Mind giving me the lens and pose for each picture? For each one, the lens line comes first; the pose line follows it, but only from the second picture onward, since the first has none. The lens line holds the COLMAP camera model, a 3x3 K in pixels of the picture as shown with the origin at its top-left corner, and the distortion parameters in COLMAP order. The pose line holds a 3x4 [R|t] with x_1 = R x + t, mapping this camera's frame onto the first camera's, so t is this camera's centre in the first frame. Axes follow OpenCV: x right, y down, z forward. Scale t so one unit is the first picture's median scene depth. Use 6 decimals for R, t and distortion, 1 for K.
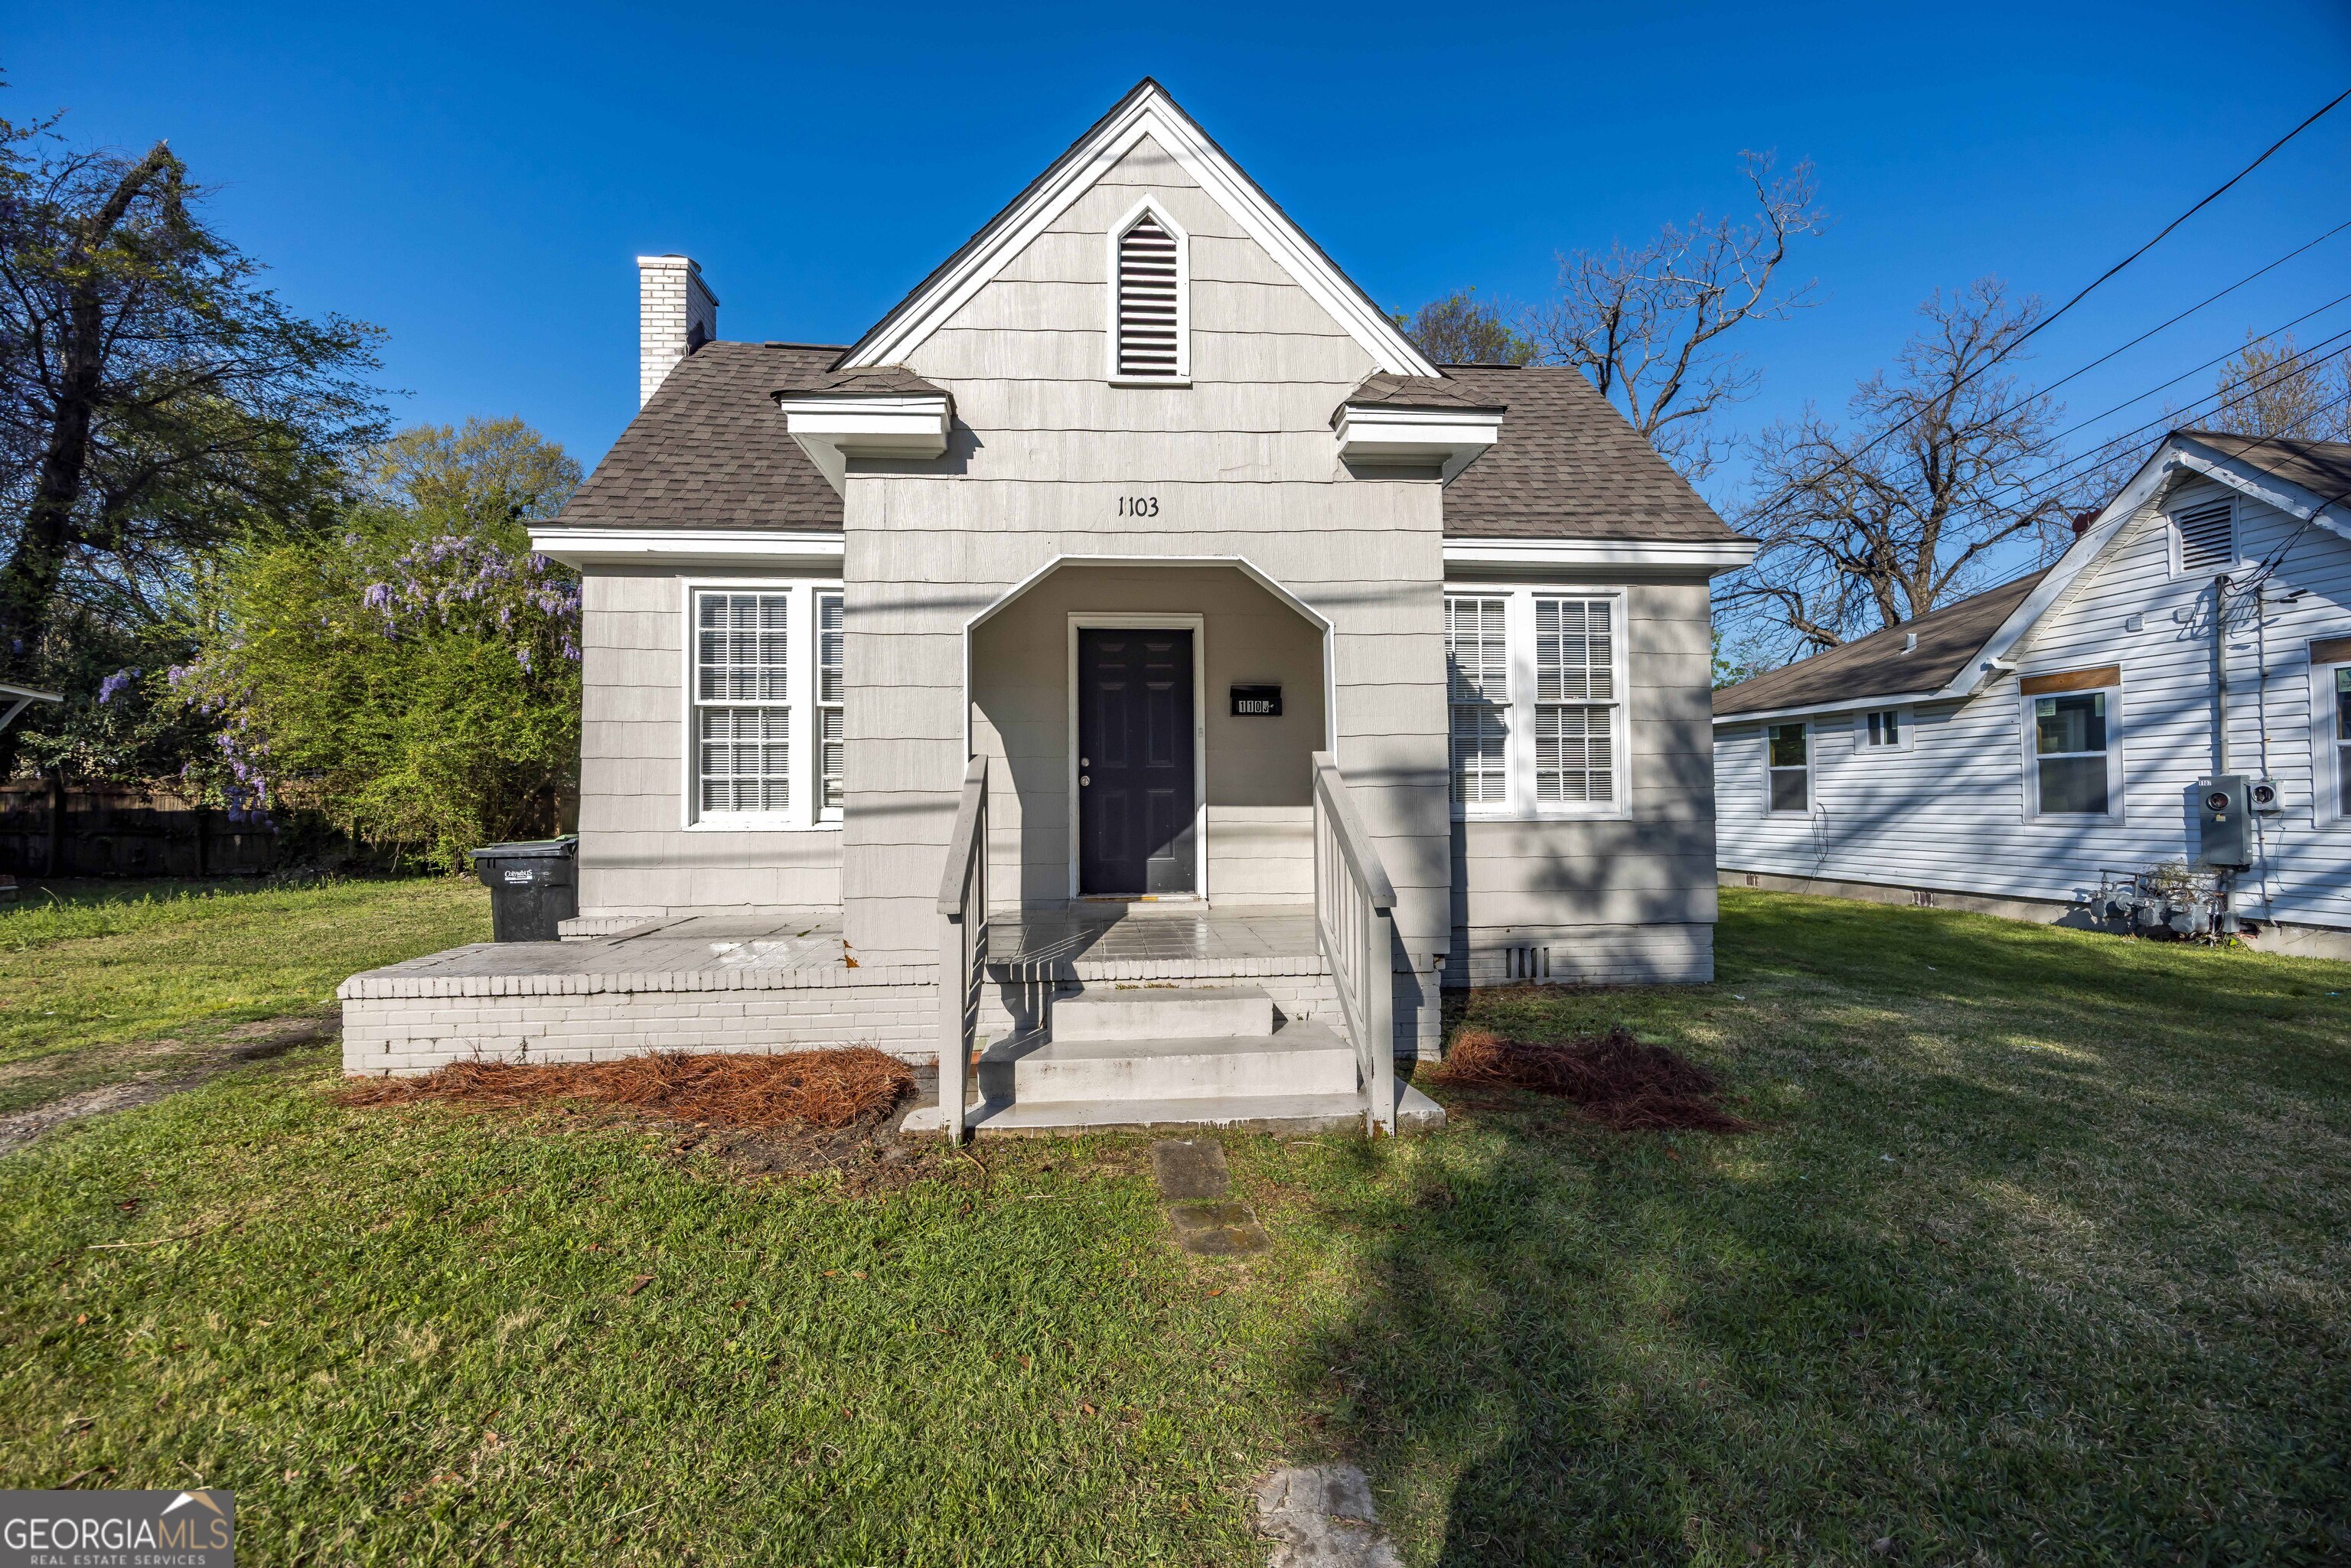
lens RADIAL K [[961.2, 0, 1175.5], [0, 961.2, 784.0], [0, 0, 1]] dist [-0.018737, 0.000025]
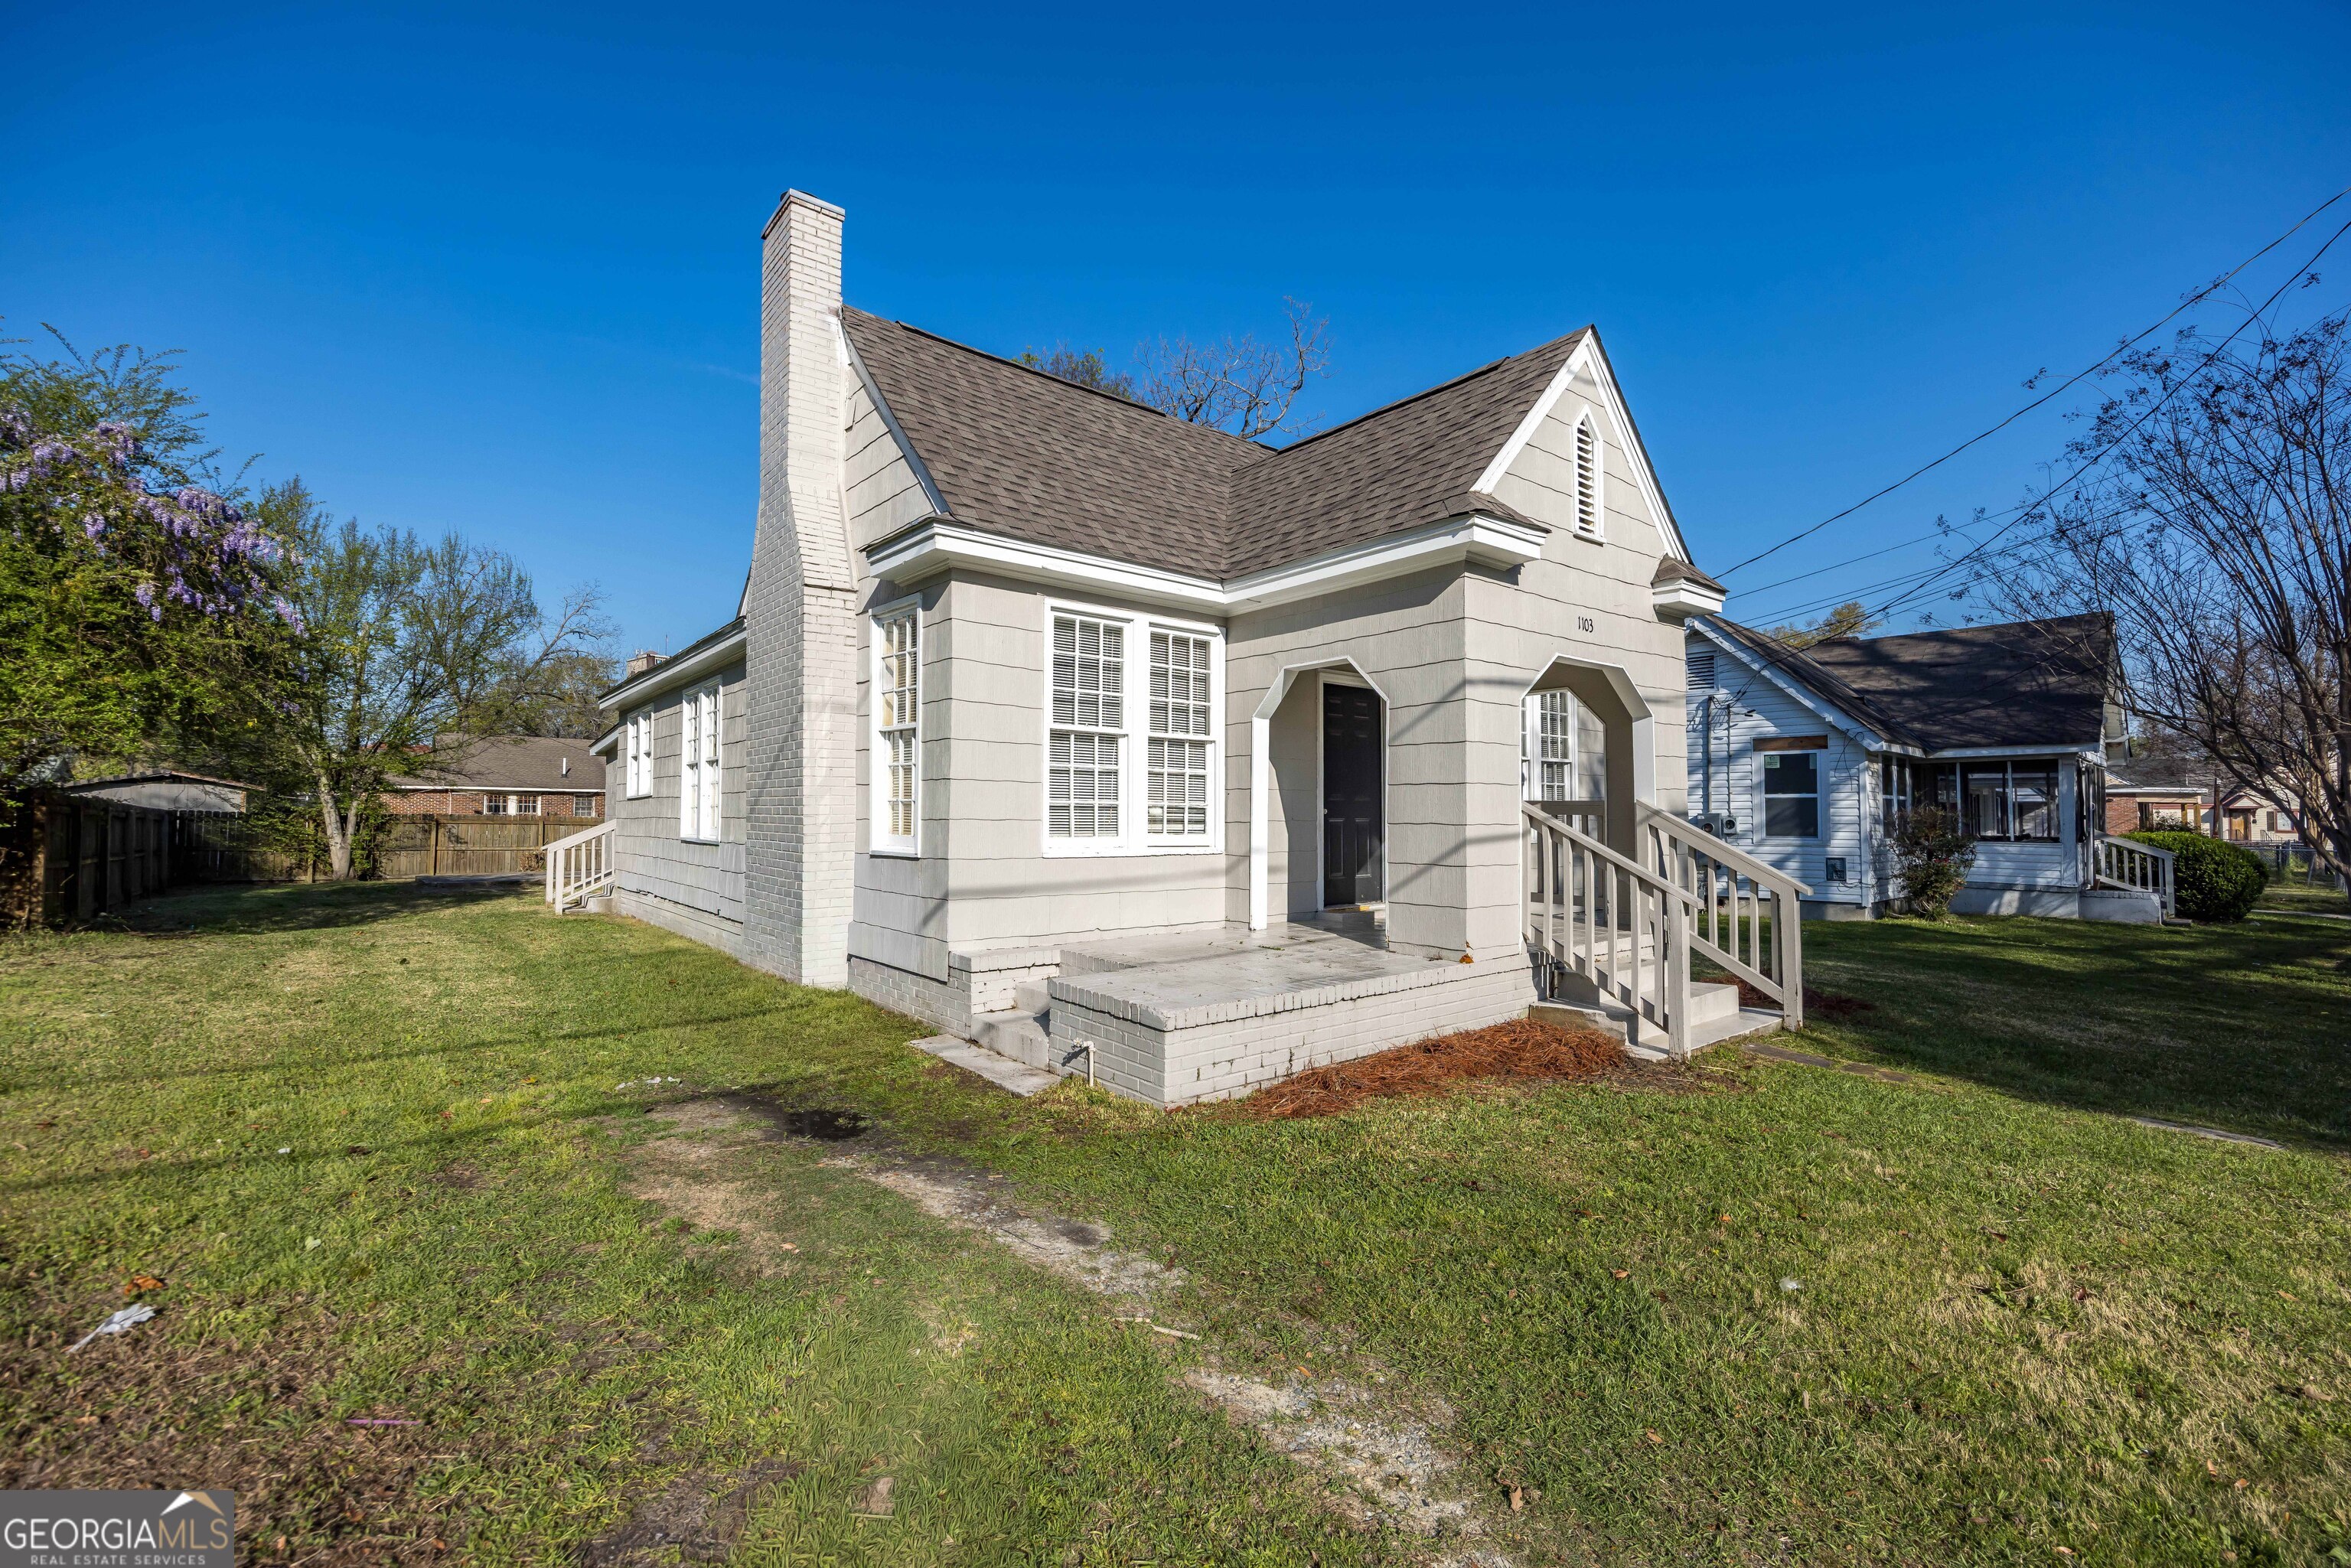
lens RADIAL K [[995.5, 0, 1167.5], [0, 995.5, 783.2], [0, 0, 1]] dist [-0.019333, -0.000162]
pose [[0.827368, 0.028751, 0.560923, -0.962636], [-0.019339, 0.999555, -0.022709, -0.005425], [-0.561326, 0.007940, 0.827556, 0.091877]]
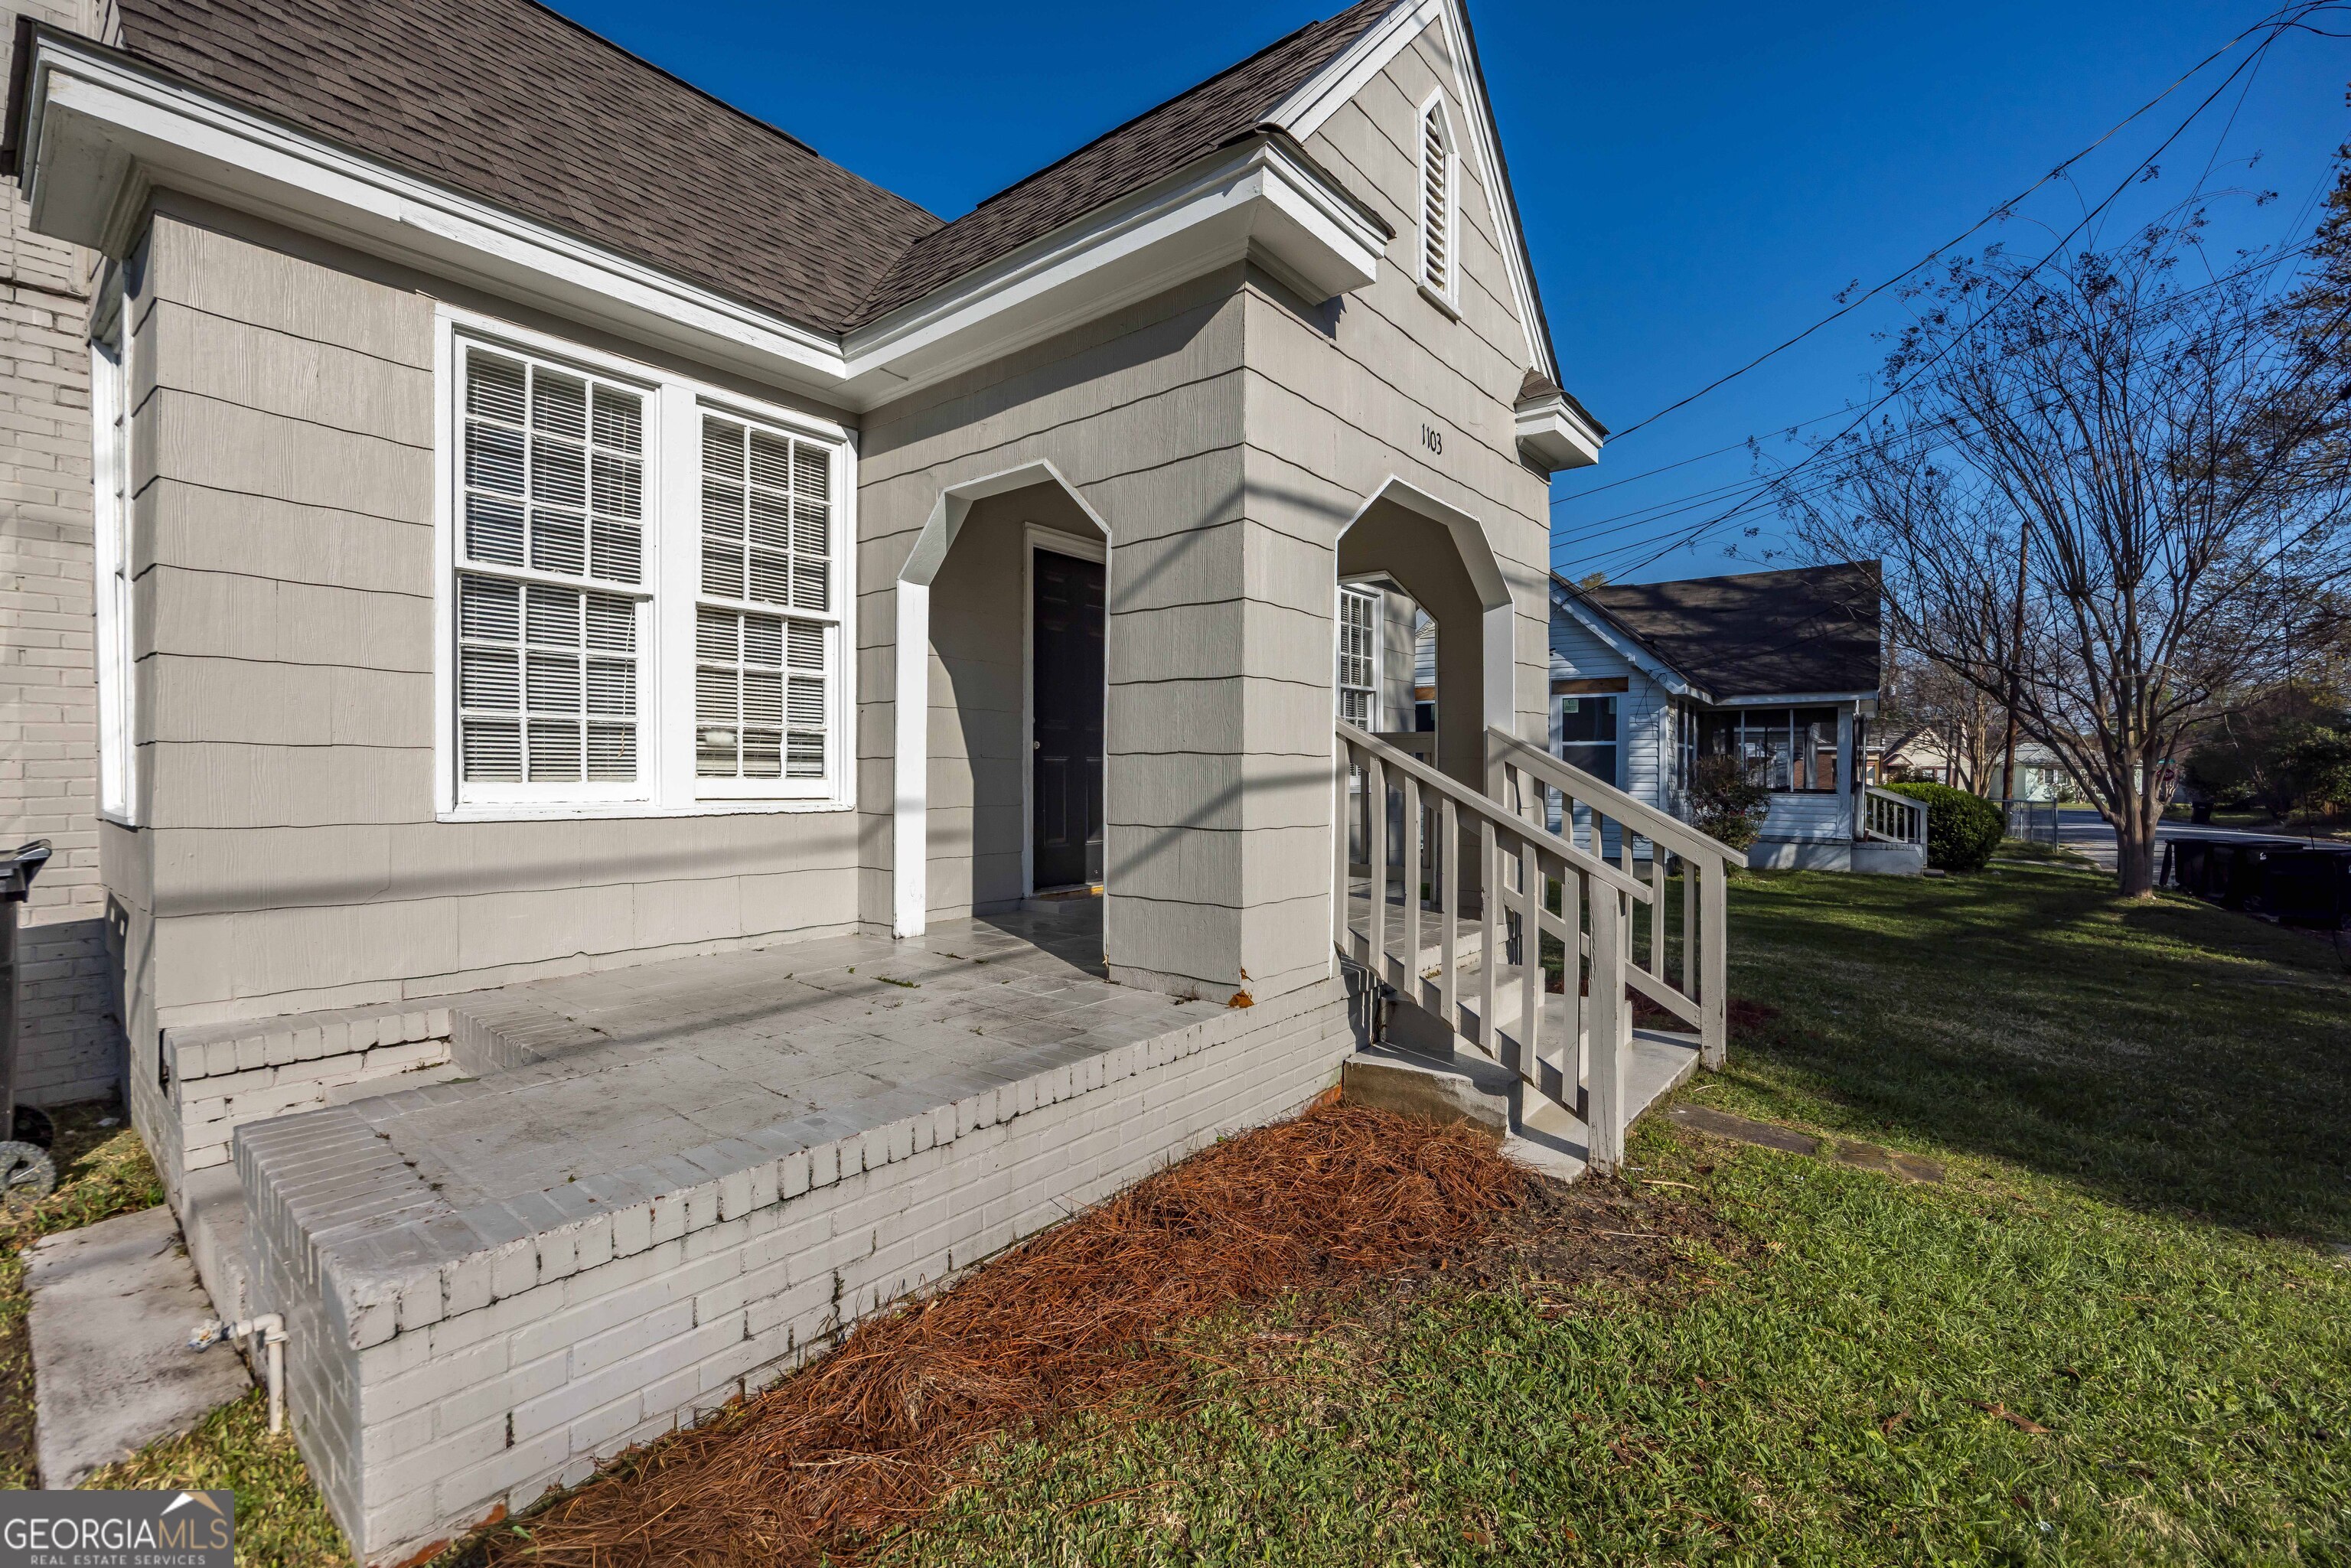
lens RADIAL K [[995.5, 0, 1167.5], [0, 995.5, 783.2], [0, 0, 1]] dist [-0.019333, -0.000162]
pose [[0.690560, 0.002849, 0.723270, -0.611816], [-0.020470, 0.999669, 0.015606, 0.013864], [-0.722985, -0.025582, 0.690389, 0.374305]]
